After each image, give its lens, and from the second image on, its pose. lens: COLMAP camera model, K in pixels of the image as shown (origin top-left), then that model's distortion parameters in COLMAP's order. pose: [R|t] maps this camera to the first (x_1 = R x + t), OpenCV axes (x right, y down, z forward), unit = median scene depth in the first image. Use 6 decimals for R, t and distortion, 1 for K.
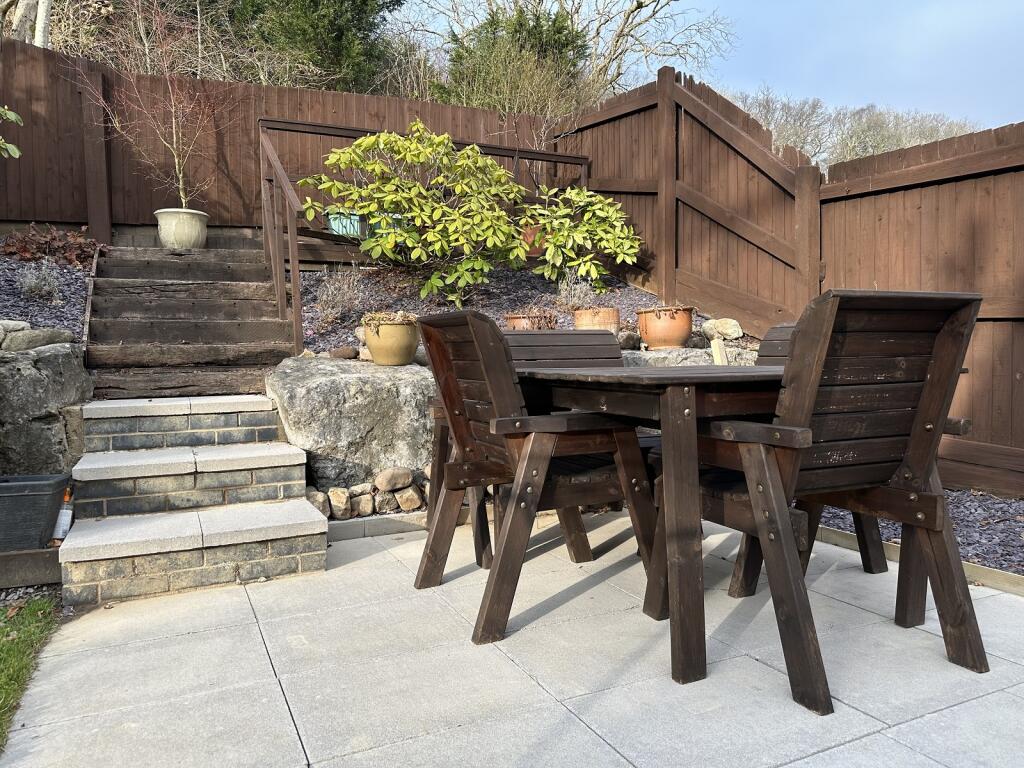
lens RADIAL K [[718.9, 0, 512.0], [0, 718.9, 384.0], [0, 0, 1]] dist [0.113002, -0.169790]
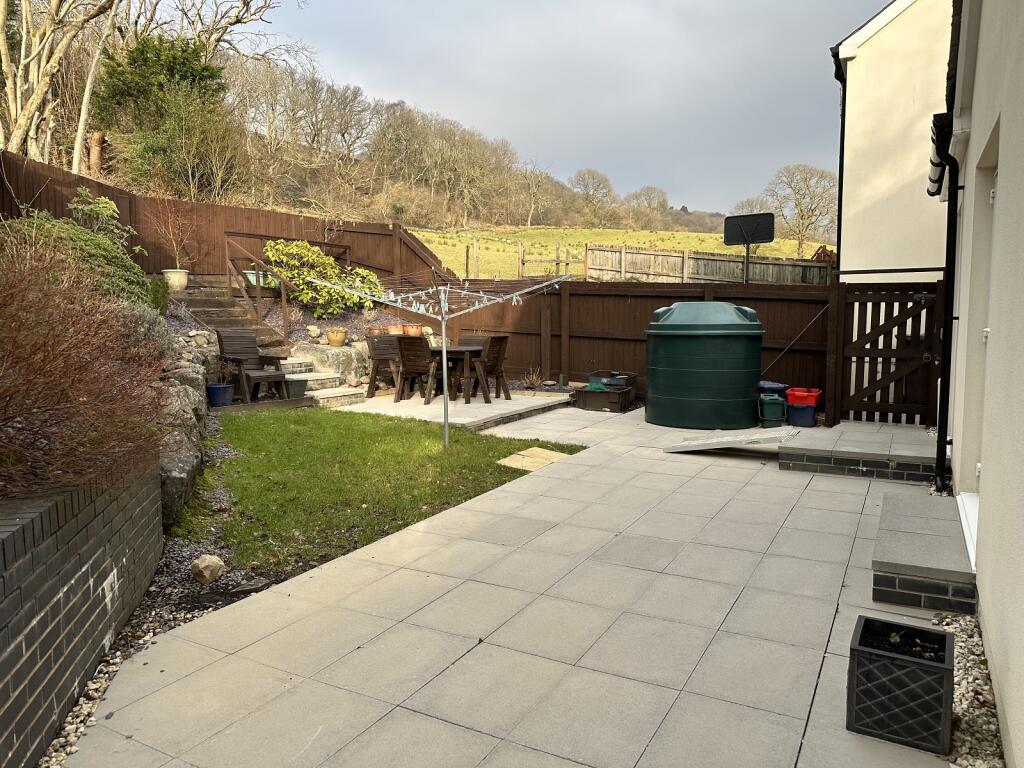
lens RADIAL K [[701.0, 0, 527.7], [0, 701.0, 381.0], [0, 0, 1]] dist [0.105409, 0.000141]
pose [[0.809454, -0.044657, 0.585483, -1.012206], [0.015586, 0.998386, 0.054604, -0.023878], [-0.586976, -0.035074, 0.808844, -1.448621]]
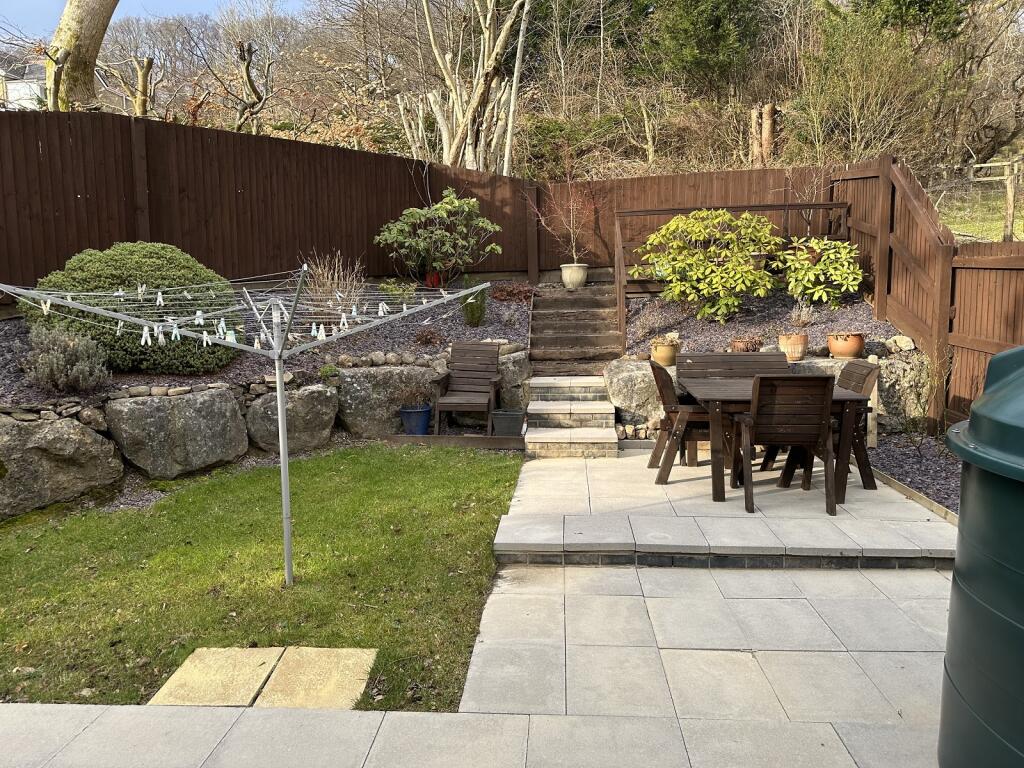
lens RADIAL K [[718.9, 0, 512.0], [0, 718.9, 384.0], [0, 0, 1]] dist [0.113002, -0.169790]
pose [[0.866488, 0.061223, -0.495429, 0.367570], [-0.018396, 0.995693, 0.090870, -0.120676], [0.498859, -0.069624, 0.863882, -0.736628]]
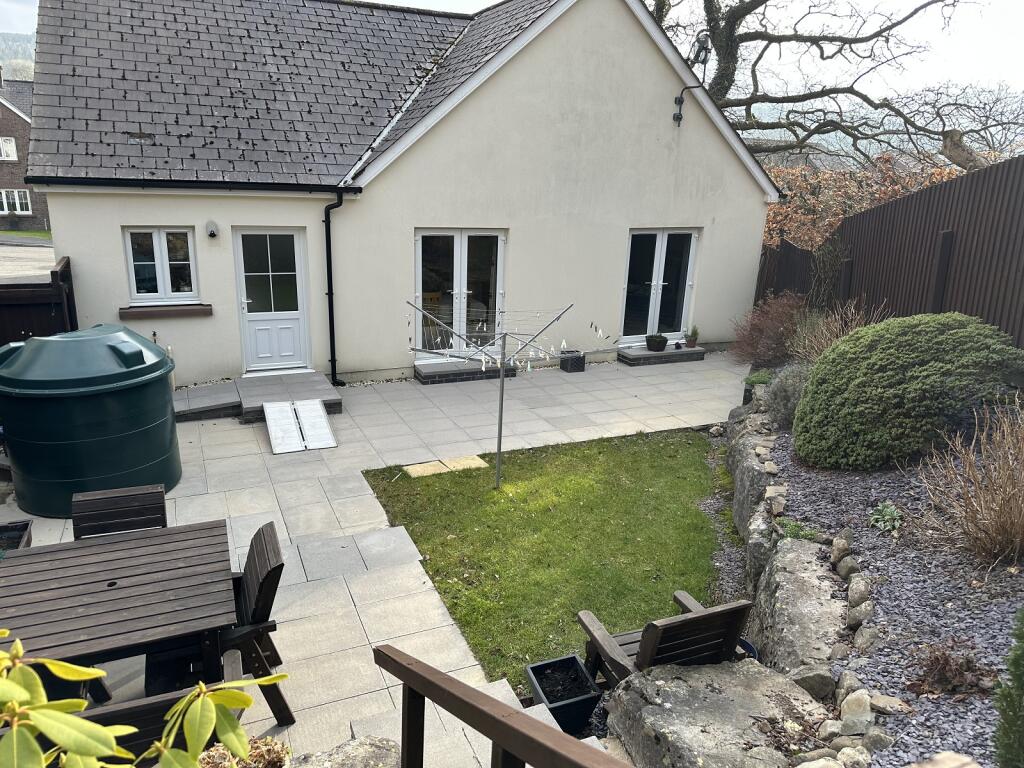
lens RADIAL K [[718.9, 0, 512.0], [0, 718.9, 384.0], [0, 0, 1]] dist [0.113002, -0.169790]
pose [[-0.999402, -0.012672, 0.032183, -0.356592], [-0.002511, 0.954589, 0.297916, -0.452734], [-0.034496, 0.297656, -0.954050, 1.245965]]
